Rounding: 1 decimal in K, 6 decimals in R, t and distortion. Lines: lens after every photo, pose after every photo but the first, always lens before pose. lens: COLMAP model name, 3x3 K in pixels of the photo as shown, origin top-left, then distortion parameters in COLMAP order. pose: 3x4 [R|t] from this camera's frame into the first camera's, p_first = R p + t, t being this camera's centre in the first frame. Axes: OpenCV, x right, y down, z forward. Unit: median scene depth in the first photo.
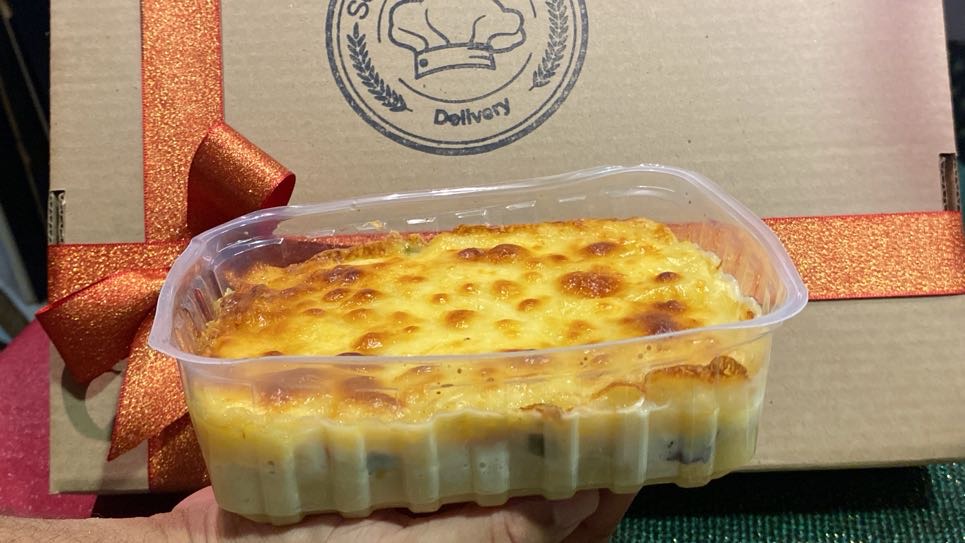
lens RADIAL K [[1163.0, 0, 481.9], [0, 1163.0, 268.2], [0, 0, 1]] dist [-0.203838, 0.000000]
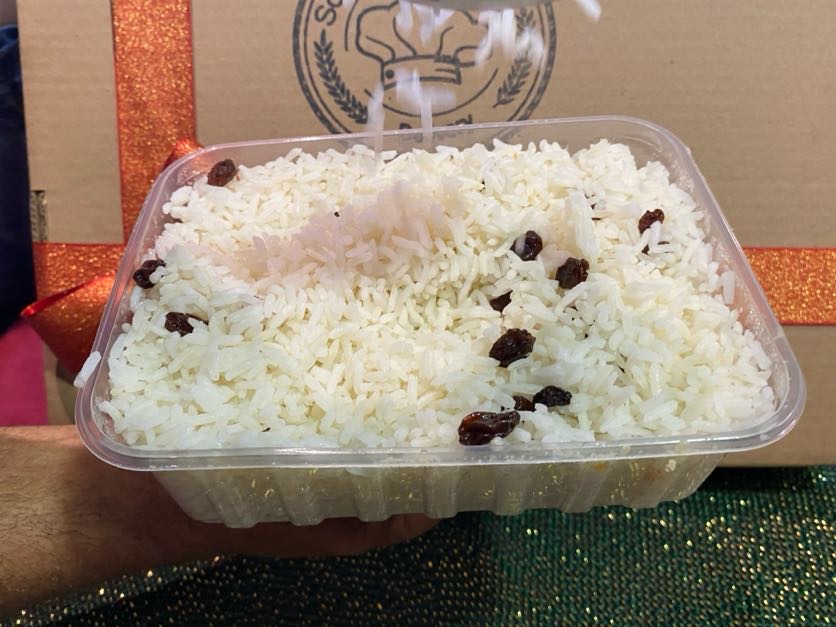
lens RADIAL K [[680.6, 0, 418.1], [0, 680.6, 316.9], [0, 0, 1]] dist [-0.076219, -0.003594]
pose [[0.998696, 0.045782, -0.022587, -0.002908], [-0.044541, 0.997617, 0.052689, 0.000986], [0.024945, -0.051614, 0.998356, 0.404105]]
